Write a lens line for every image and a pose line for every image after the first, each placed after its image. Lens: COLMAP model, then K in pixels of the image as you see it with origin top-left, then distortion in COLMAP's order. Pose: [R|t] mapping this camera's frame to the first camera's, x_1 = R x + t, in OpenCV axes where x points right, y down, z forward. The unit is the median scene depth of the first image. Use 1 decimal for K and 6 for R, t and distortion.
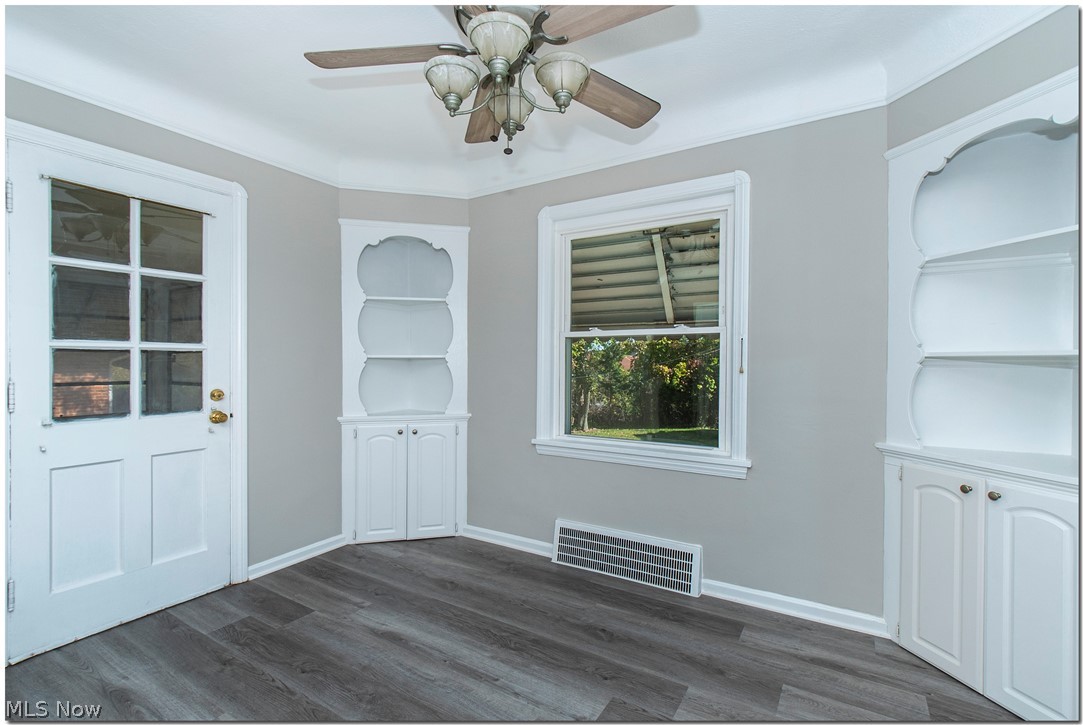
lens RADIAL K [[488.7, 0, 545.6], [0, 488.7, 361.3], [0, 0, 1]] dist [-0.001742, -0.000097]
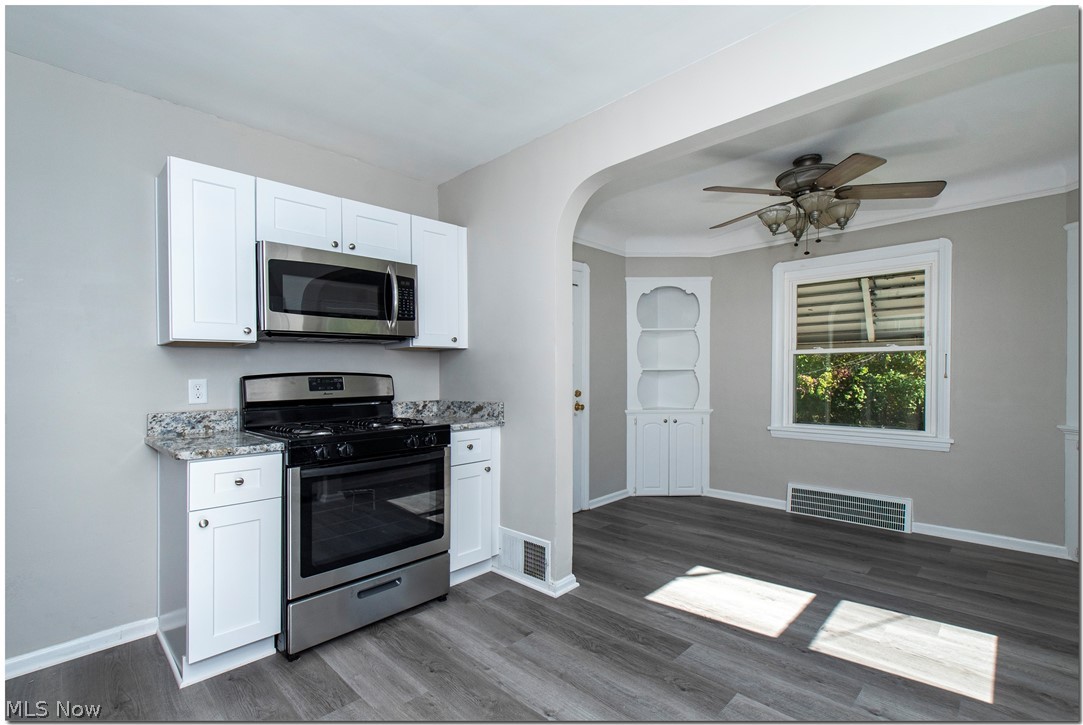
lens RADIAL K [[489.5, 0, 548.5], [0, 489.5, 375.0], [0, 0, 1]] dist [0.000977, 0.000770]
pose [[0.976562, -0.008236, -0.215080, -0.345325], [0.008944, 0.999957, 0.002320, 0.001784], [0.215052, -0.004189, 0.976594, -0.529888]]
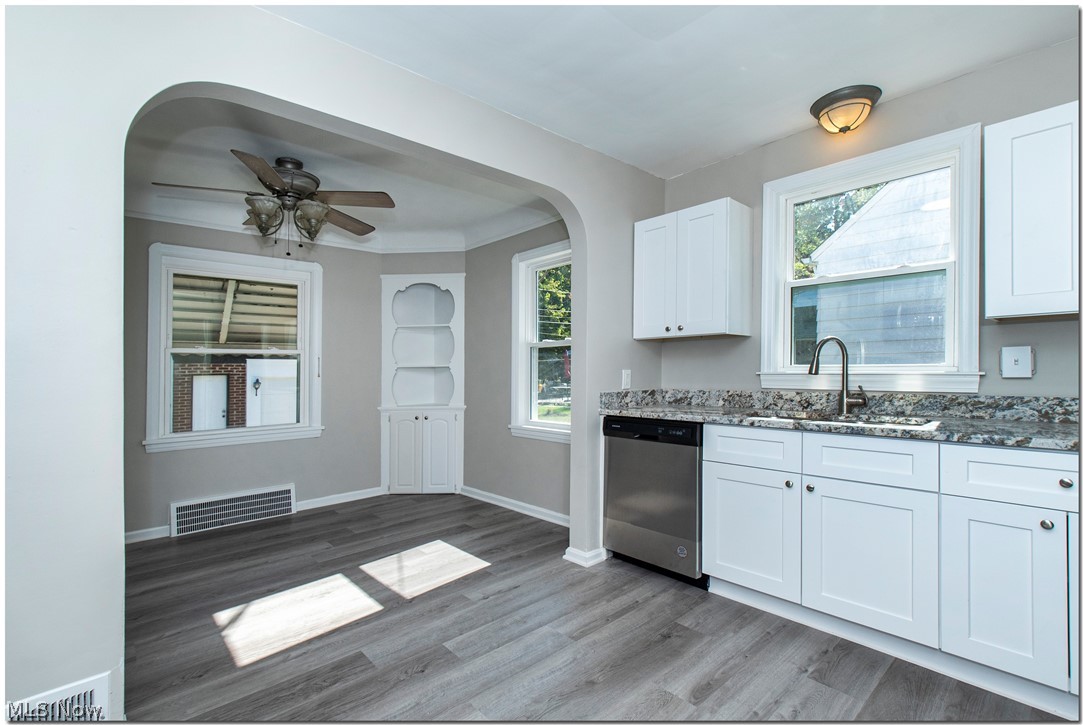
lens RADIAL K [[499.5, 0, 544.0], [0, 499.5, 383.2], [0, 0, 1]] dist [-0.001813, -0.000272]
pose [[0.283902, -0.036033, 0.958176, -0.879989], [0.016660, 0.999328, 0.032645, 0.000960], [-0.958708, 0.006695, 0.284312, -0.242558]]
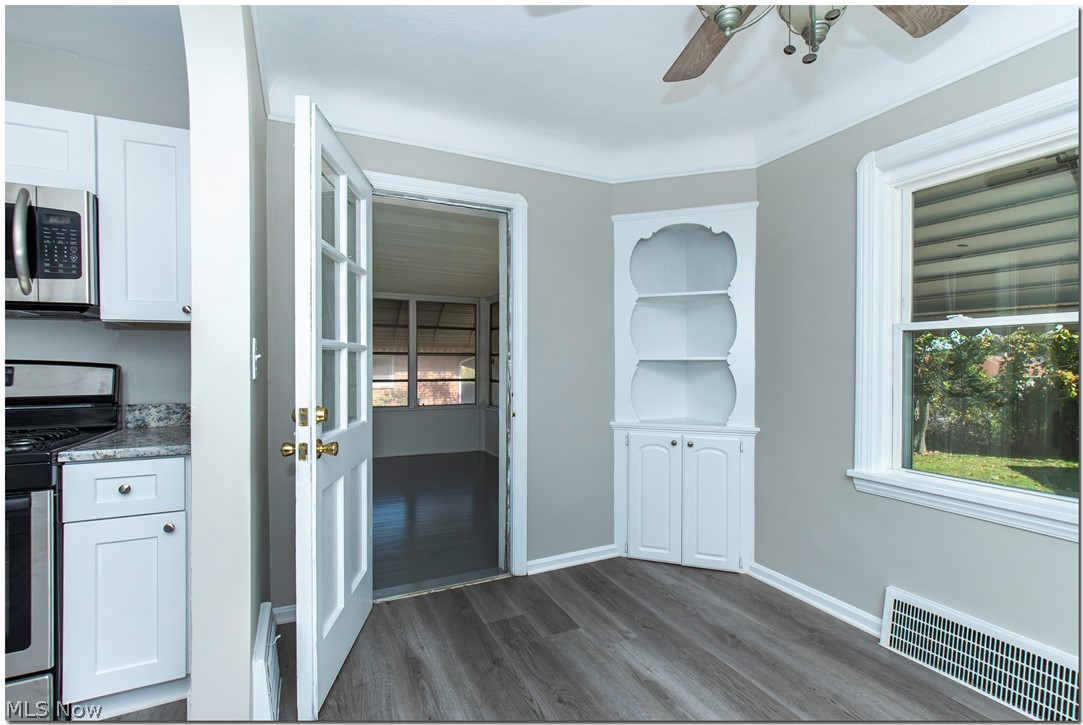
lens RADIAL K [[488.7, 0, 545.6], [0, 488.7, 361.3], [0, 0, 1]] dist [-0.001742, -0.000097]
pose [[0.840884, -0.000298, -0.541215, -0.012081], [-0.001841, 0.999992, -0.003411, -0.001589], [0.541212, 0.003865, 0.840878, 0.127396]]
